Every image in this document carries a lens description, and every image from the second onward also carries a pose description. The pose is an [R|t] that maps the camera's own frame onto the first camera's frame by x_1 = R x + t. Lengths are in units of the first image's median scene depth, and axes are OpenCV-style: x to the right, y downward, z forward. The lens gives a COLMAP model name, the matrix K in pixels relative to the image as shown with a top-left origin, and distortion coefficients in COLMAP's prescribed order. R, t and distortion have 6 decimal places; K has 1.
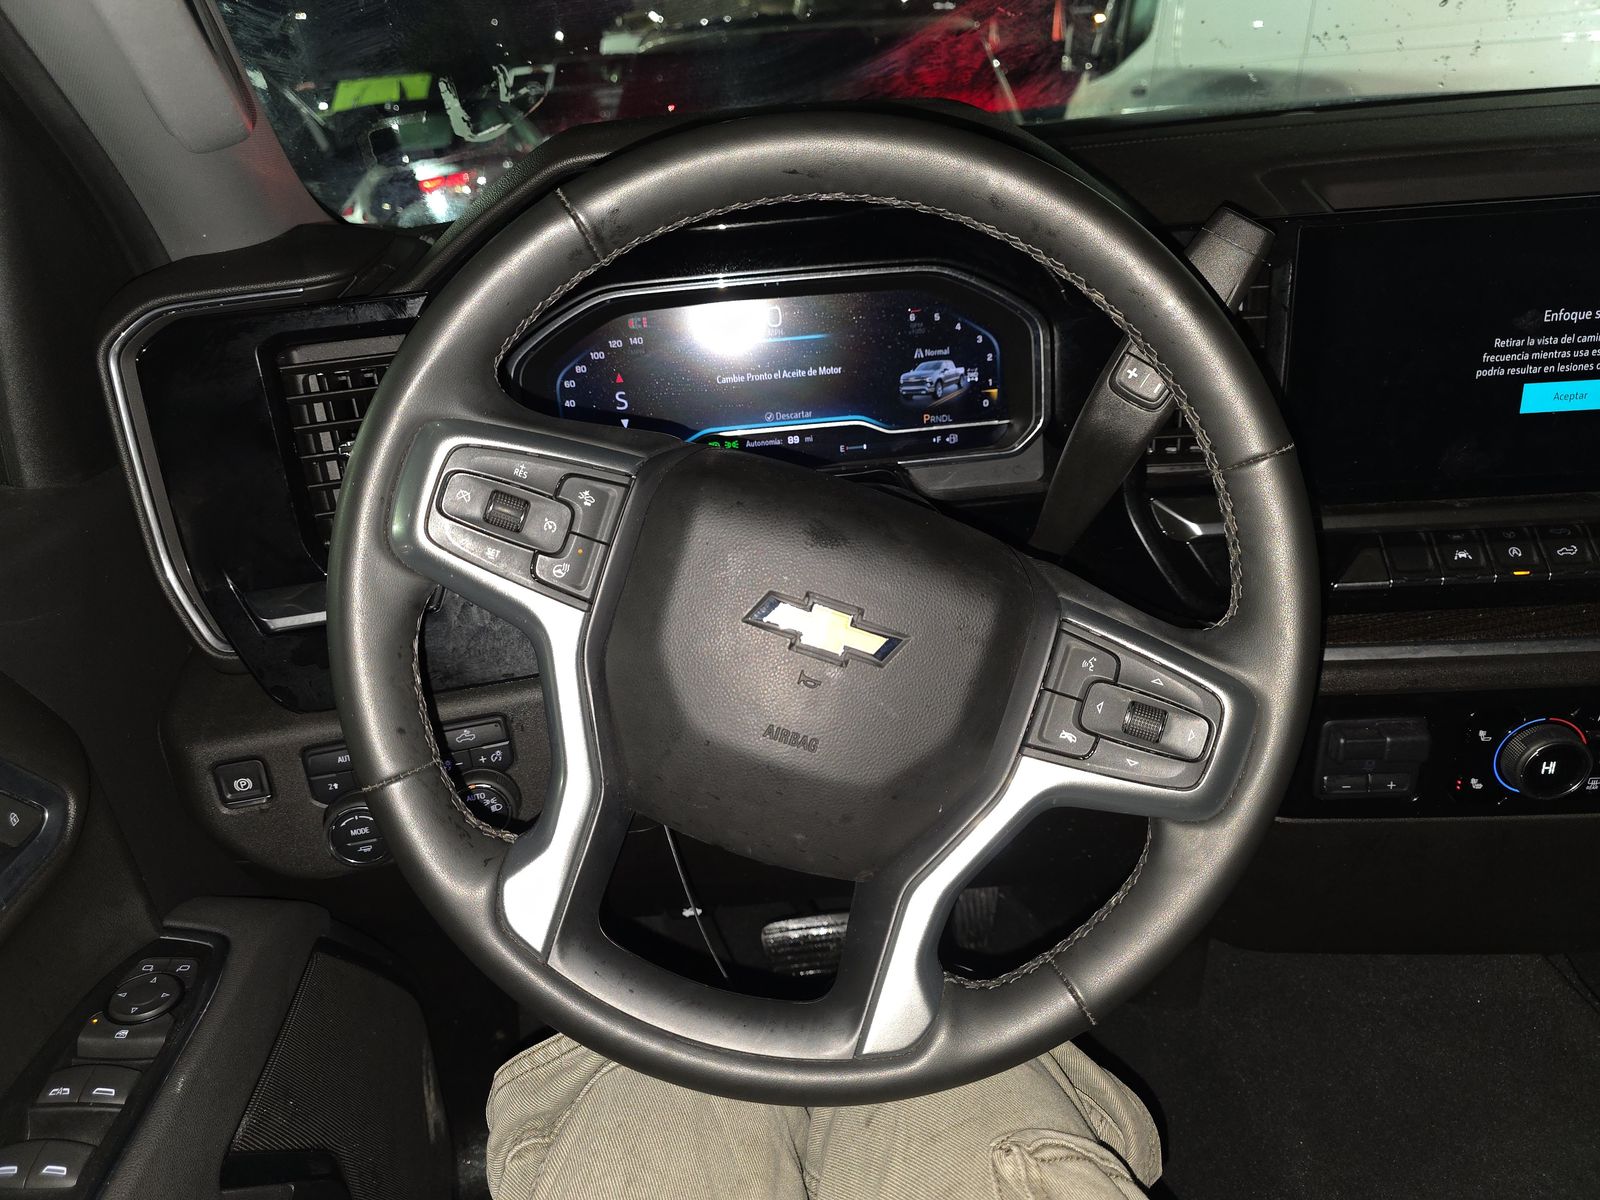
lens RADIAL K [[1065.8, 0, 795.9], [0, 1065.8, 604.5], [0, 0, 1]] dist [-0.010621, -0.001041]
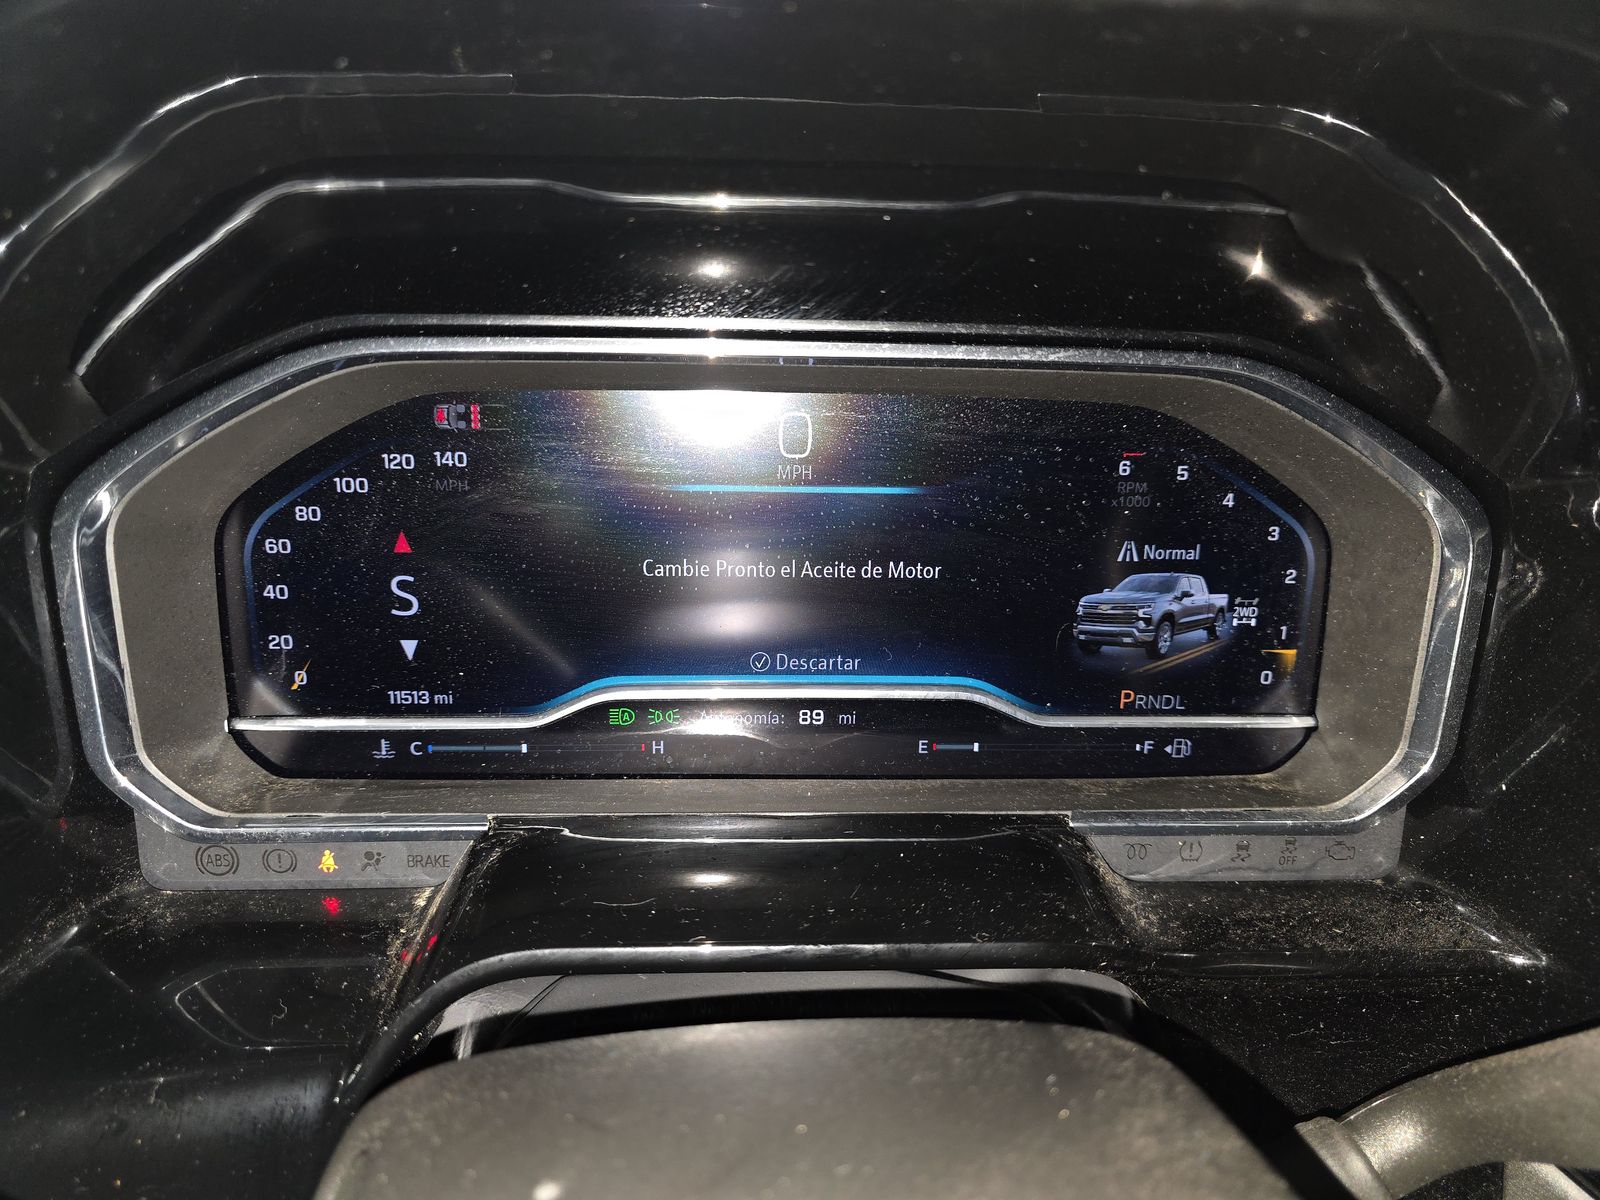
lens RADIAL K [[1065.8, 0, 801.4], [0, 1065.8, 600.7], [0, 0, 1]] dist [-0.010621, -0.001041]
pose [[0.989521, 0.071686, 0.125338, -0.065213], [-0.064180, 0.995952, -0.062941, -0.179873], [-0.129342, 0.054237, 0.990116, 0.592127]]
